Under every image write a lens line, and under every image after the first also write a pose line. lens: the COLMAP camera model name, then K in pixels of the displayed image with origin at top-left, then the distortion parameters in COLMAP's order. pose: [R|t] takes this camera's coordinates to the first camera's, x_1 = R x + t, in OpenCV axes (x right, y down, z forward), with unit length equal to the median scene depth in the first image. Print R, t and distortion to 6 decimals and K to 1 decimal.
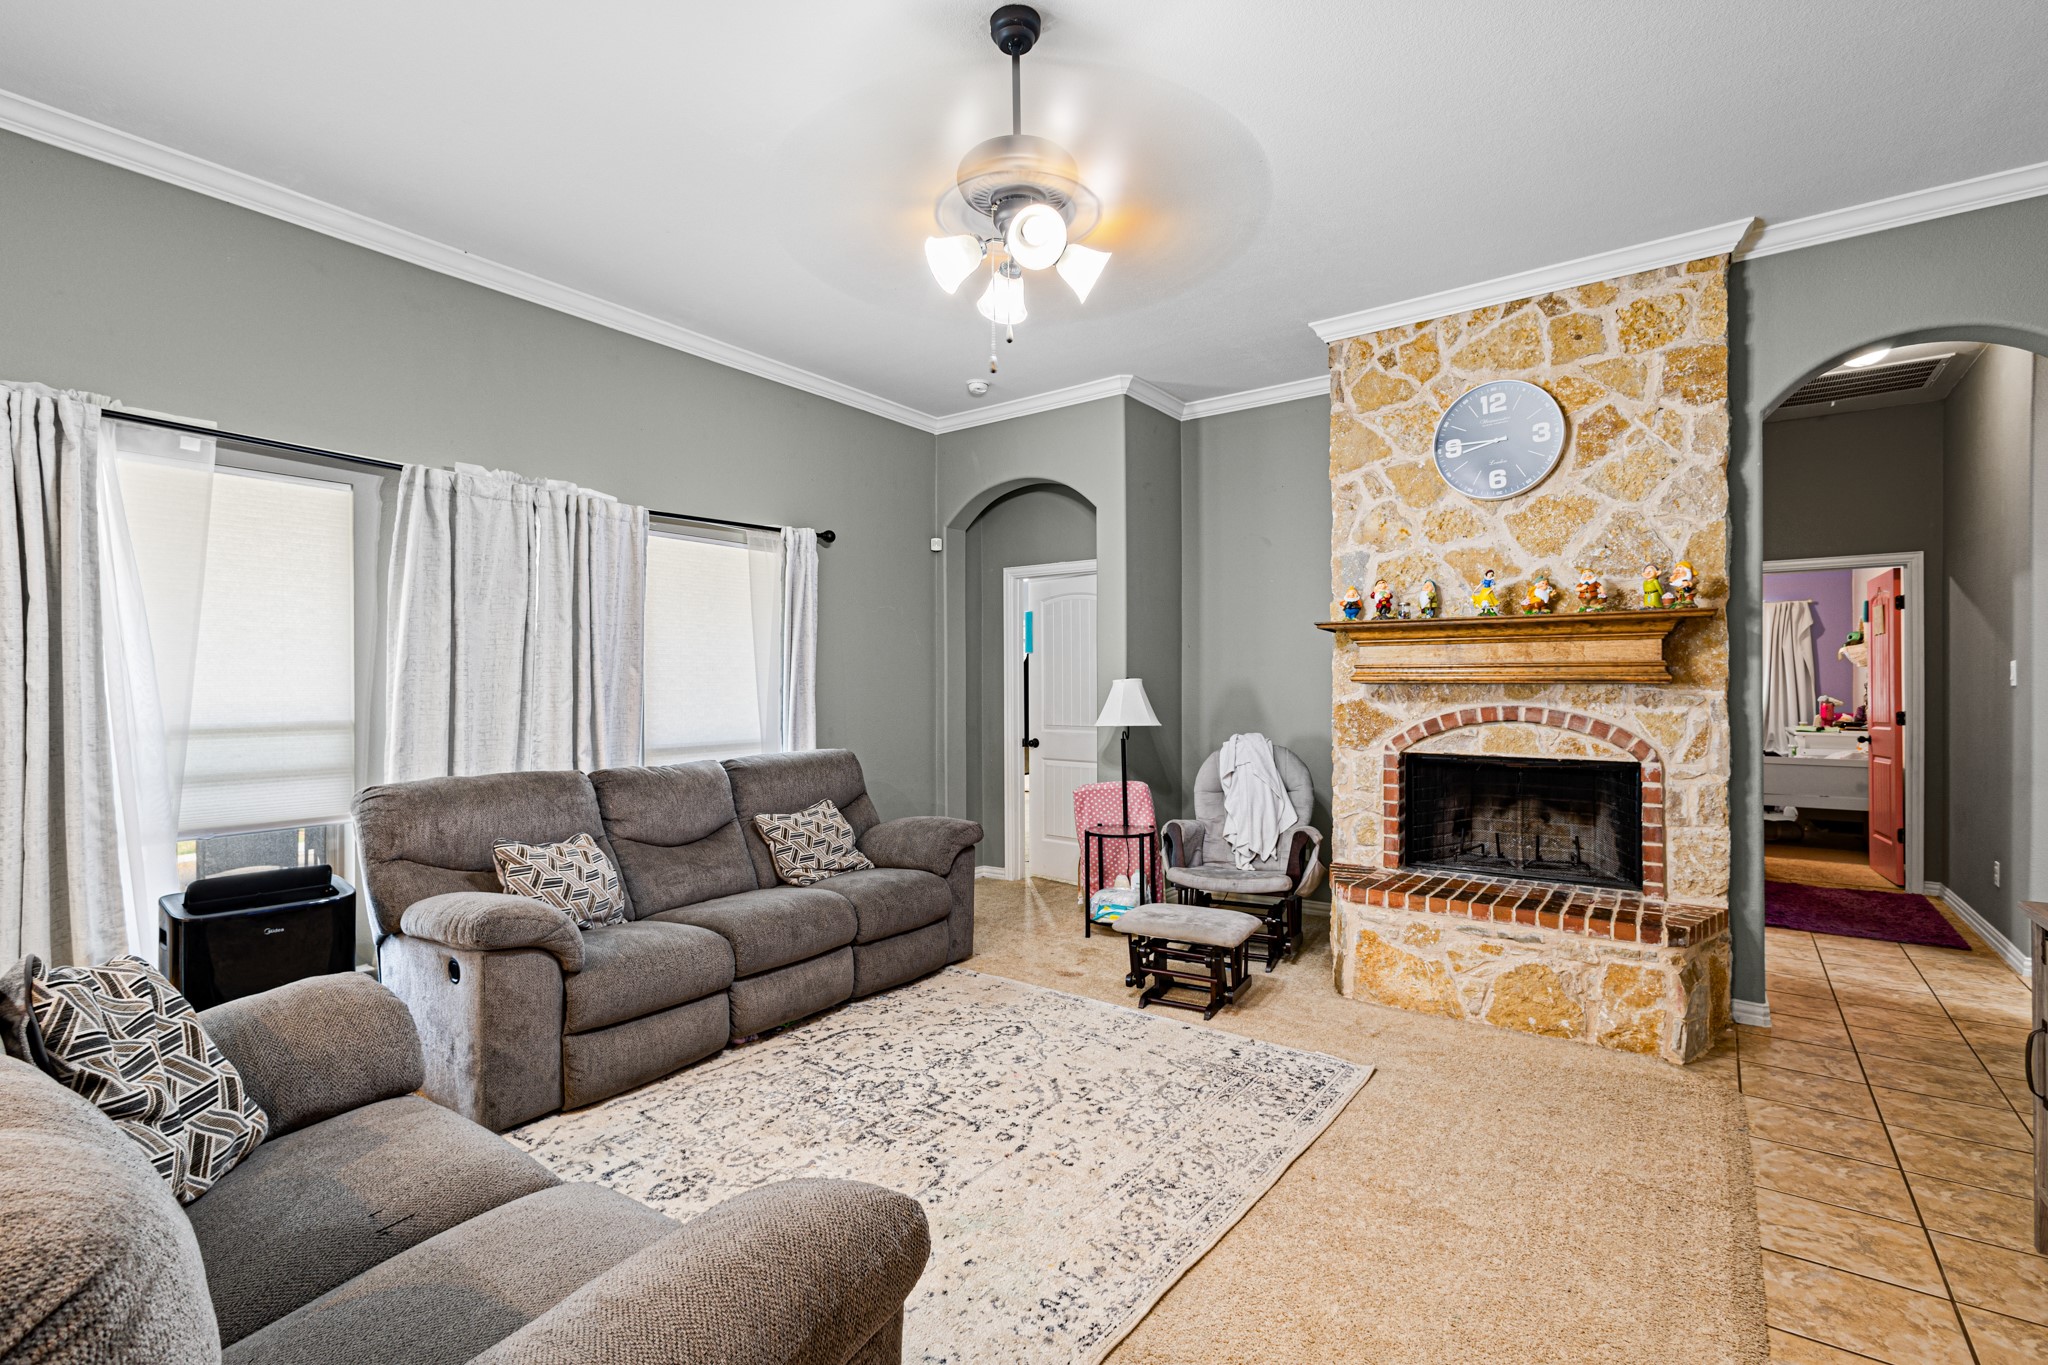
lens RADIAL K [[954.9, 0, 1022.2], [0, 954.9, 687.0], [0, 0, 1]] dist [0.011667, -0.001297]
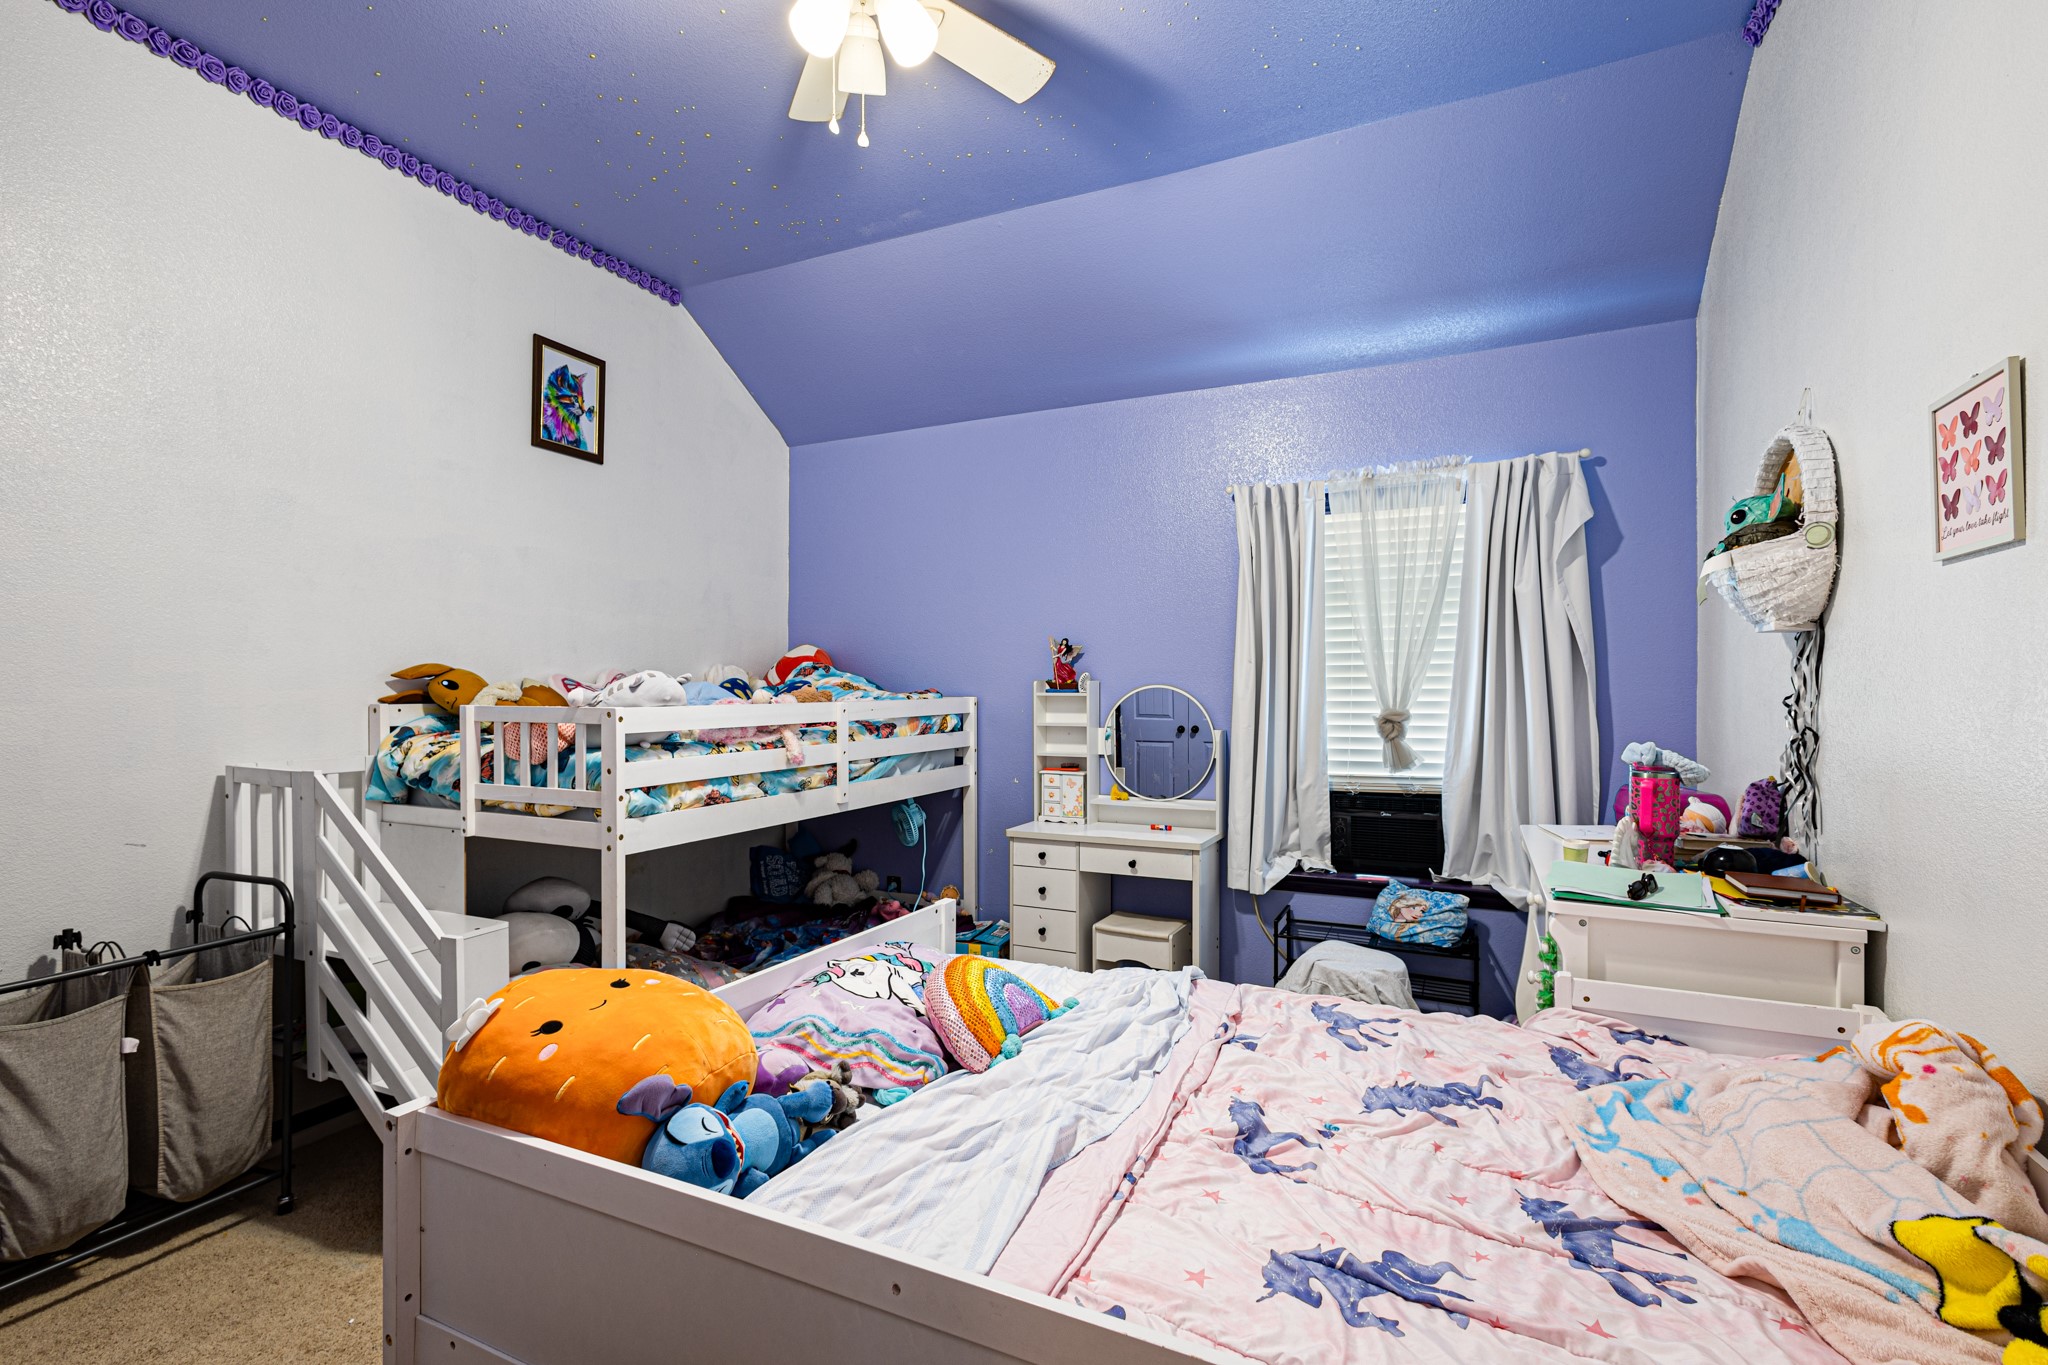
lens RADIAL K [[954.9, 0, 1021.9], [0, 954.9, 681.0], [0, 0, 1]] dist [0.011667, -0.001297]
pose [[0.985083, -0.002781, 0.172055, 0.560470], [0.002659, 0.999996, 0.000938, -0.008336], [-0.172057, -0.000467, 0.985087, 0.695653]]
